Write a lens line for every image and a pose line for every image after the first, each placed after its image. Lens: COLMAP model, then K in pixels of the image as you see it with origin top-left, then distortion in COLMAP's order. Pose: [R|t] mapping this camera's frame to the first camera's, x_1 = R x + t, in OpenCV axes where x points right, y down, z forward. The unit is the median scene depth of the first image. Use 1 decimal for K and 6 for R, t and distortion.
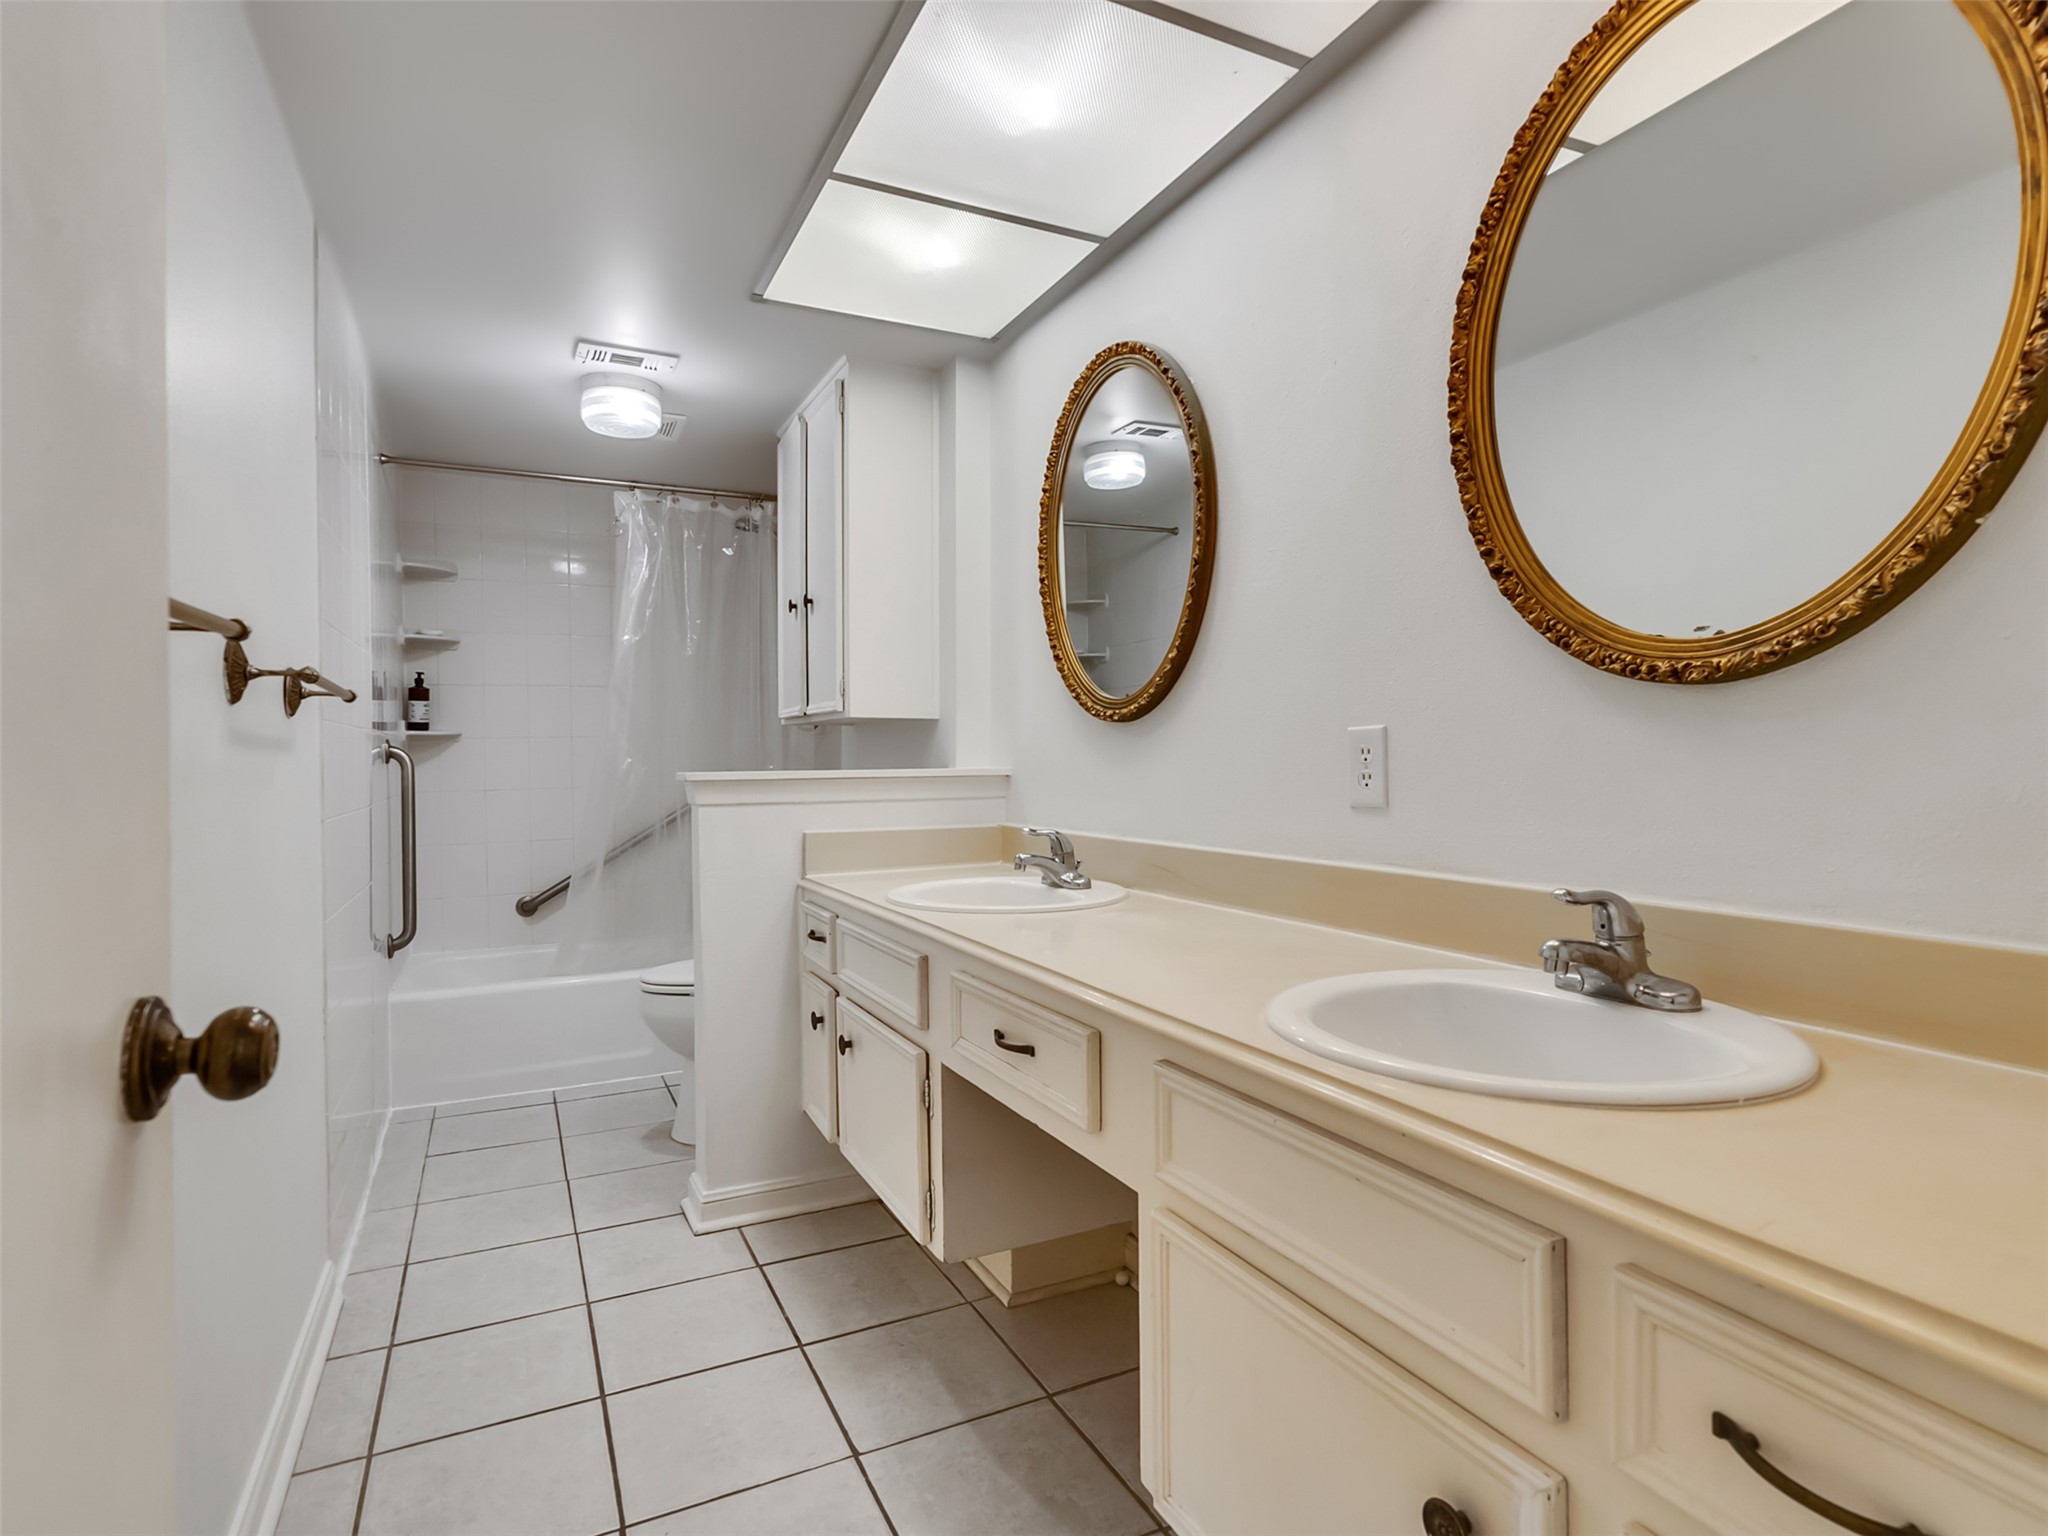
lens RADIAL K [[1048.6, 0, 1010.5], [0, 1048.6, 767.4], [0, 0, 1]] dist [-0.006841, 0.004665]
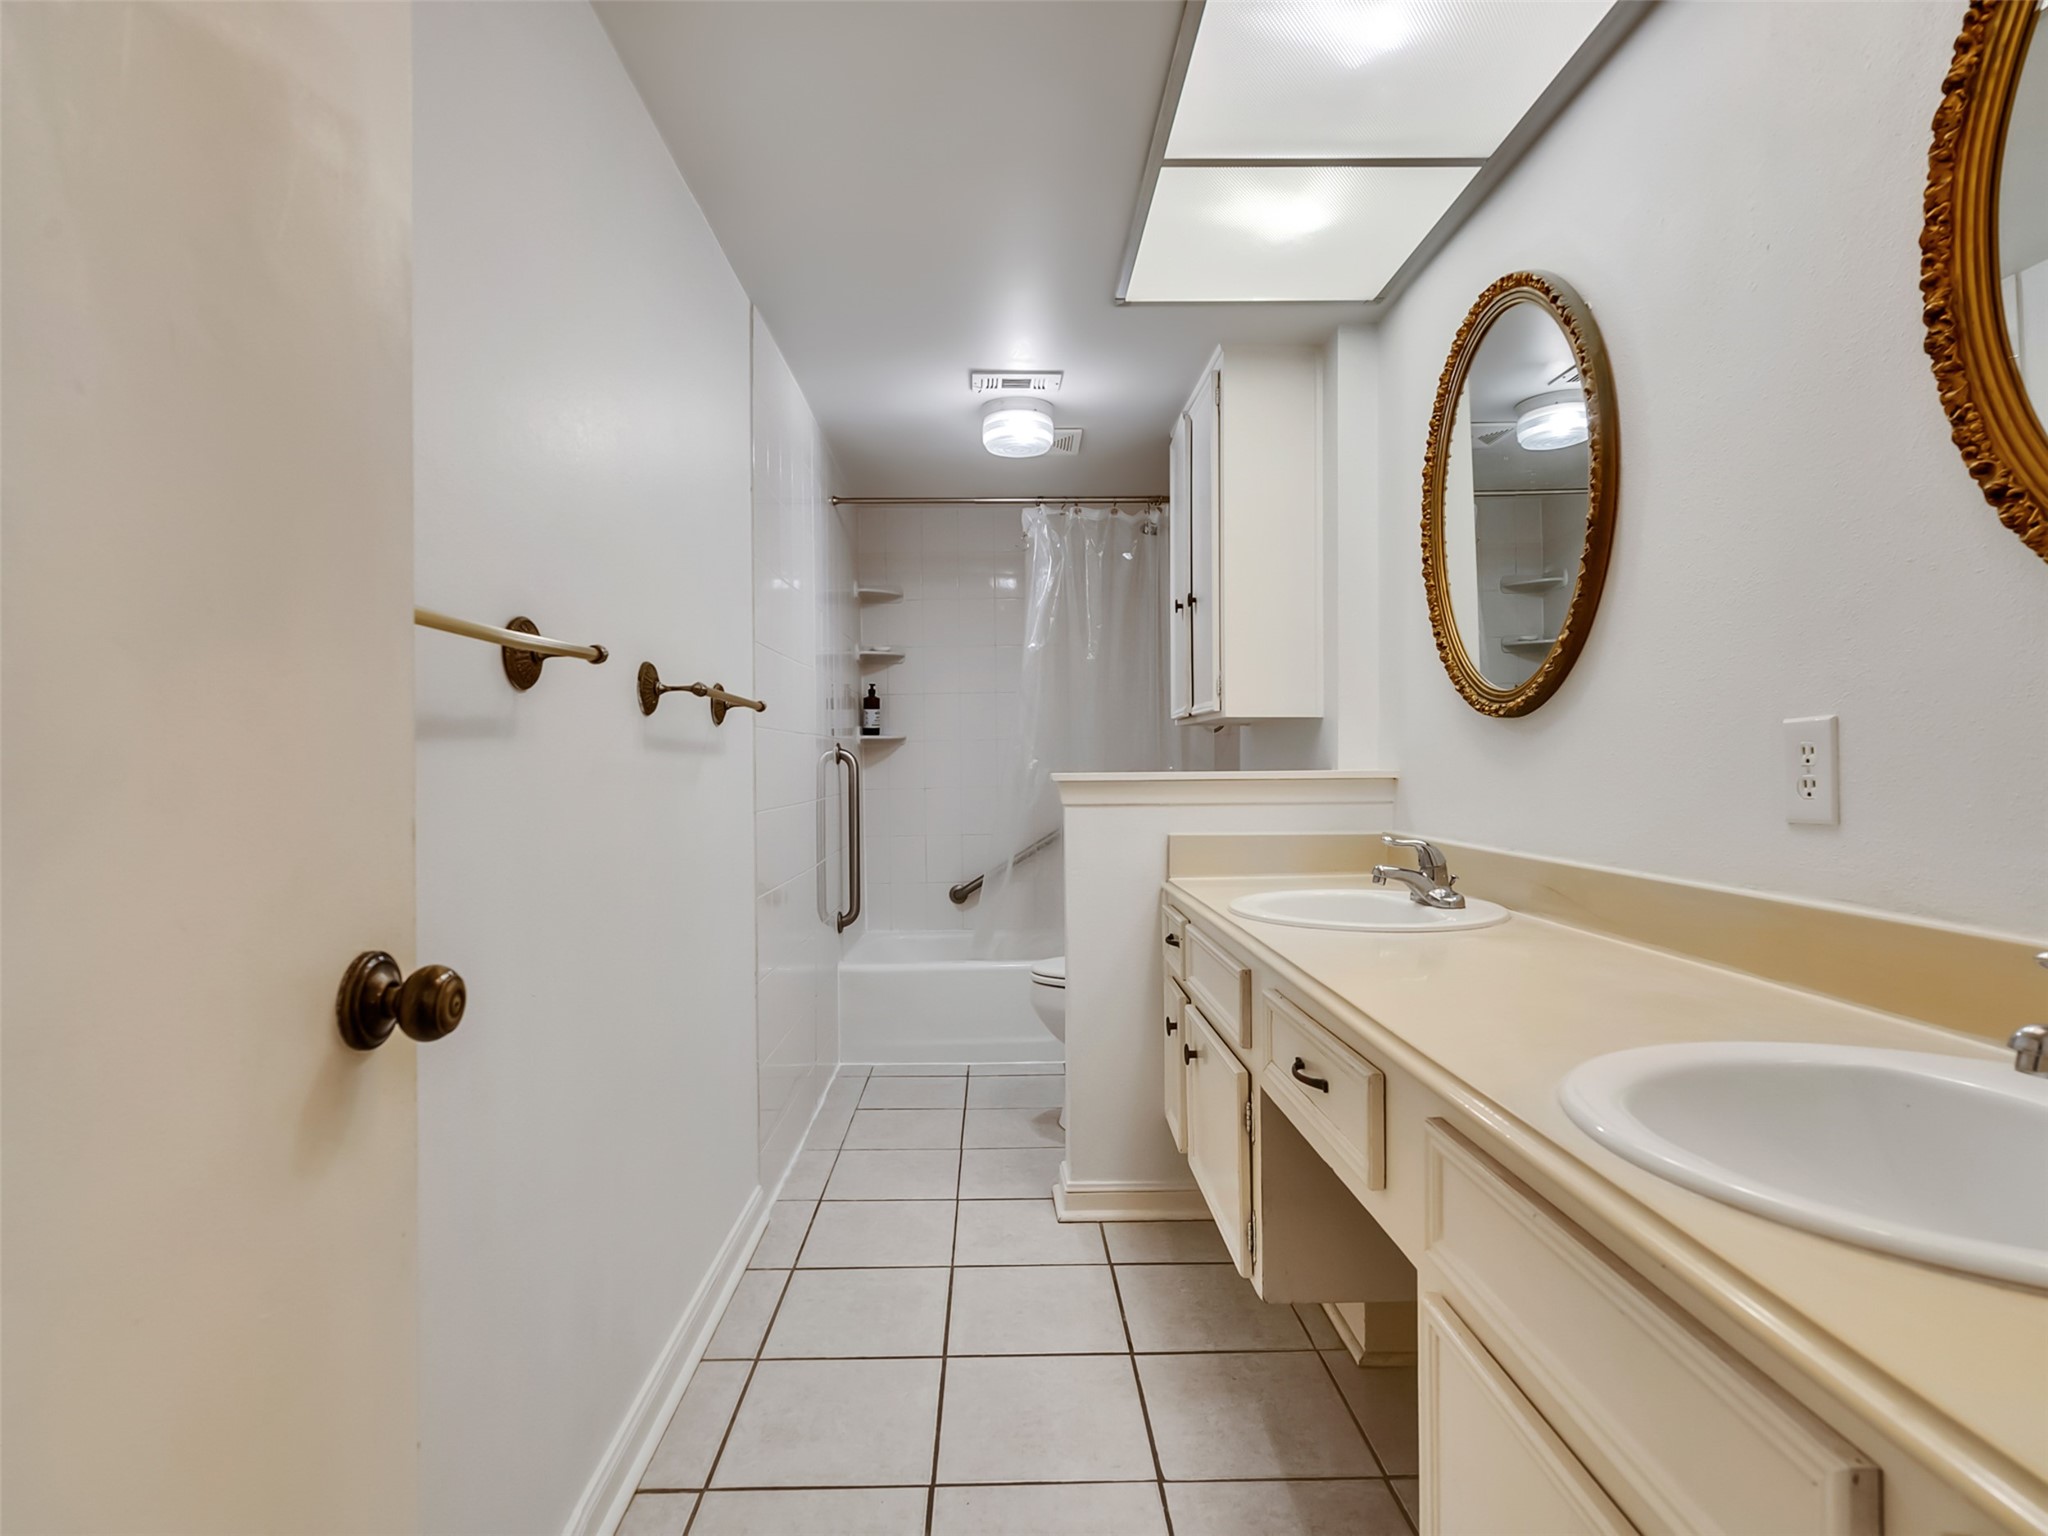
lens RADIAL K [[1048.6, 0, 1010.5], [0, 1048.6, 767.4], [0, 0, 1]] dist [-0.006841, 0.004665]
pose [[0.905287, 0.002880, -0.424792, 0.102052], [-0.003353, 0.999994, -0.000366, -0.000353], [0.424788, 0.001755, 0.905291, 0.049596]]
